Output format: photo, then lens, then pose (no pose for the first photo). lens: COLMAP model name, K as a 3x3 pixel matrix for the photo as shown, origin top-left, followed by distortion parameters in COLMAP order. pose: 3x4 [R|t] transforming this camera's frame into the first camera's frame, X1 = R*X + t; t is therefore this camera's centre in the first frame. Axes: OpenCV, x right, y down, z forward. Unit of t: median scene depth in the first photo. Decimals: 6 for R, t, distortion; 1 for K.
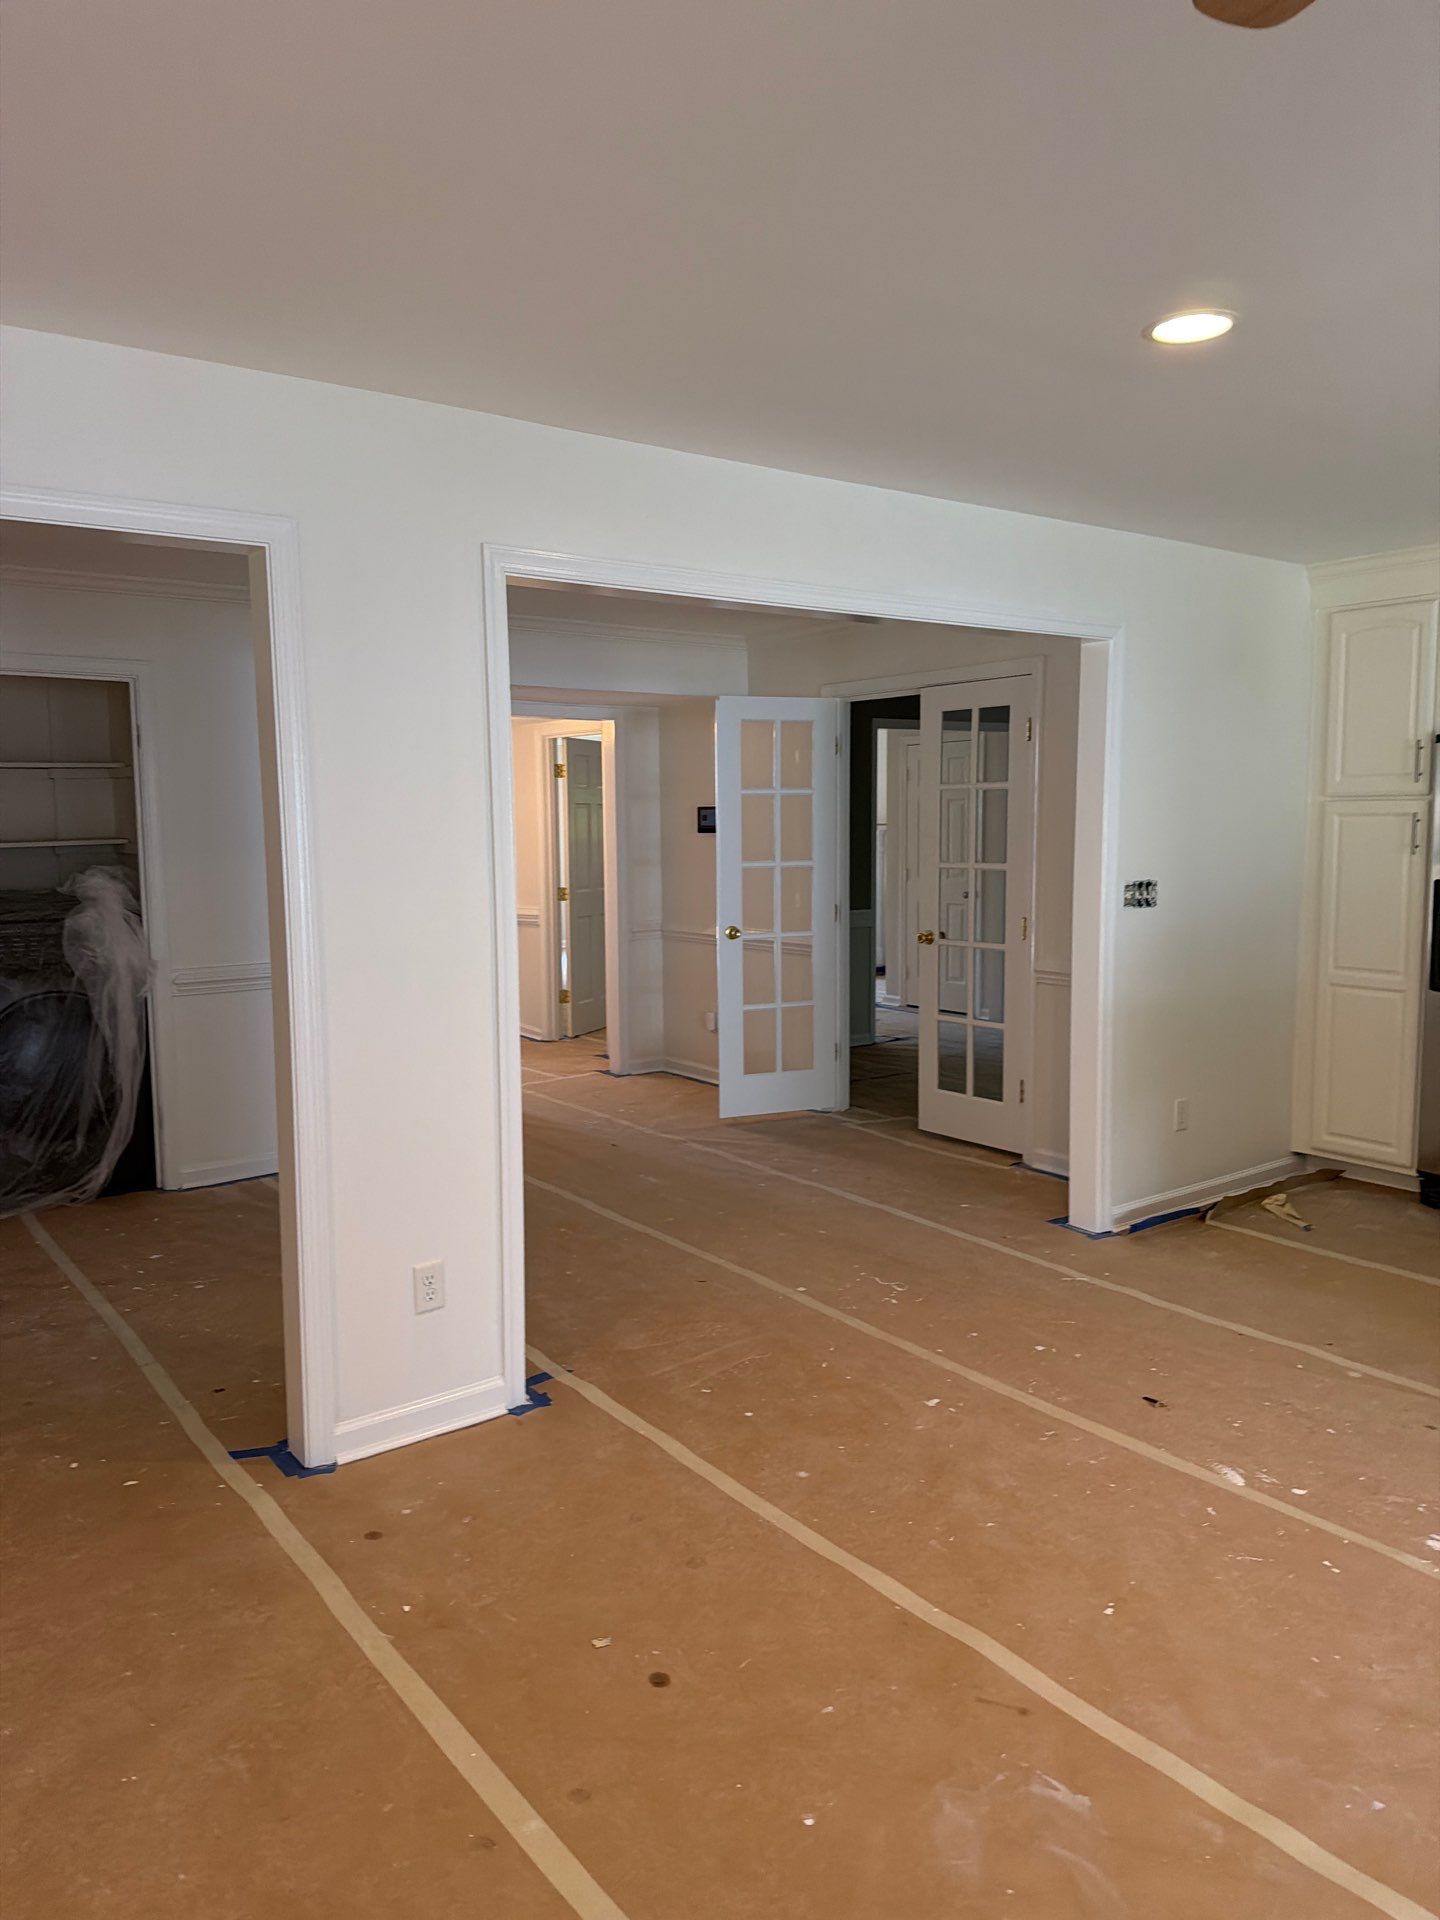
lens RADIAL K [[1343.9, 0, 720.0], [0, 1343.9, 960.0], [0, 0, 1]] dist [0.013102, -0.026991]
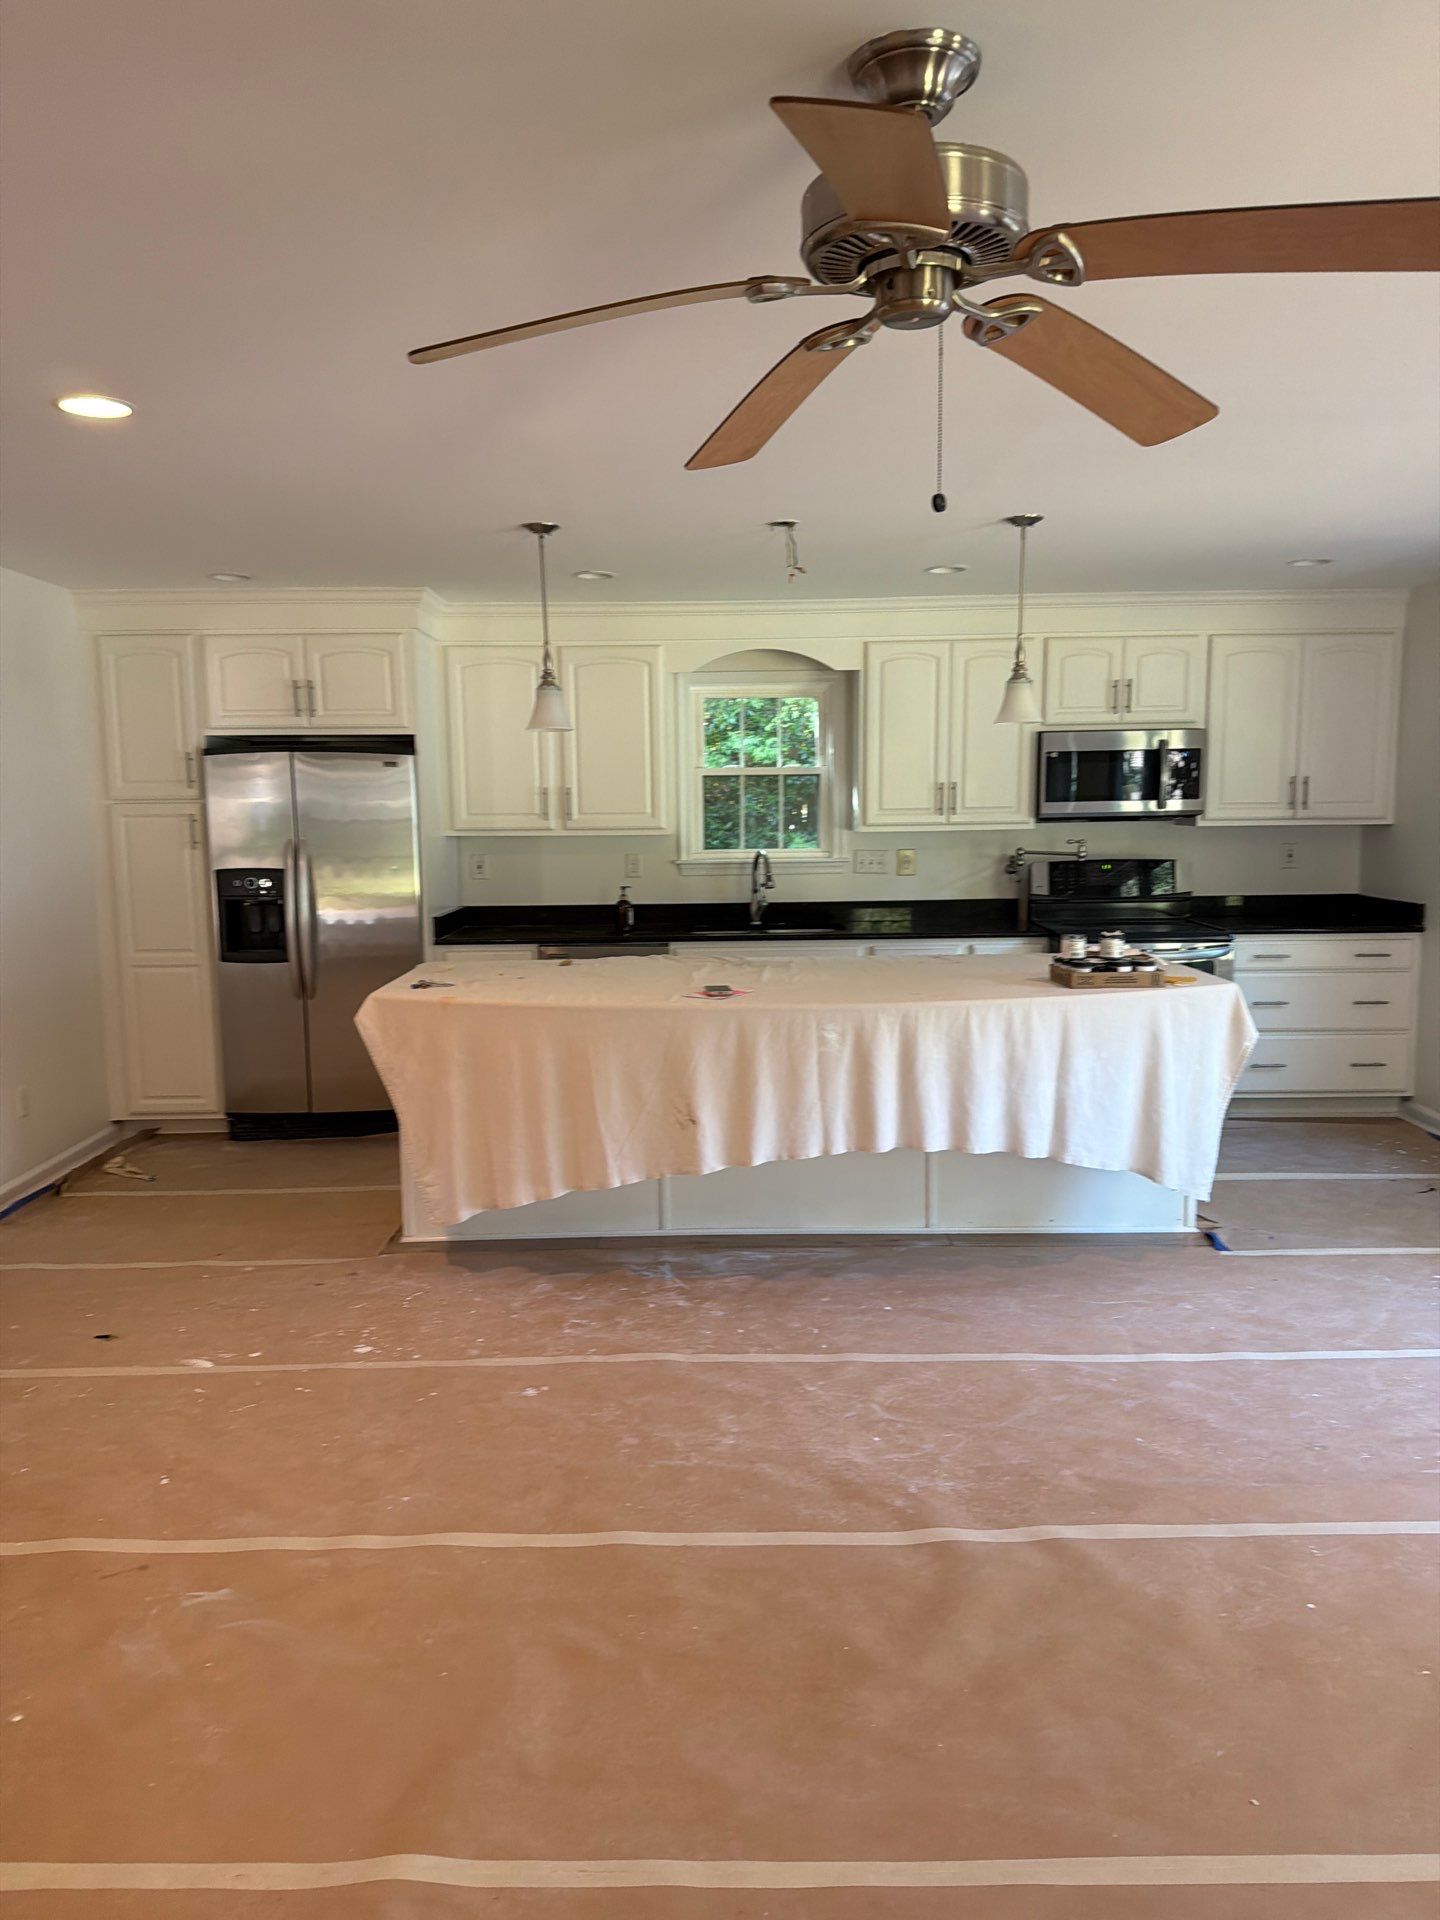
lens RADIAL K [[1343.9, 0, 720.0], [0, 1343.9, 960.0], [0, 0, 1]] dist [0.013102, -0.026991]
pose [[0.584020, -0.090547, 0.806673, -0.183967], [0.089959, 0.994857, 0.046541, 0.004878], [-0.806739, 0.045386, 0.589162, -0.068123]]
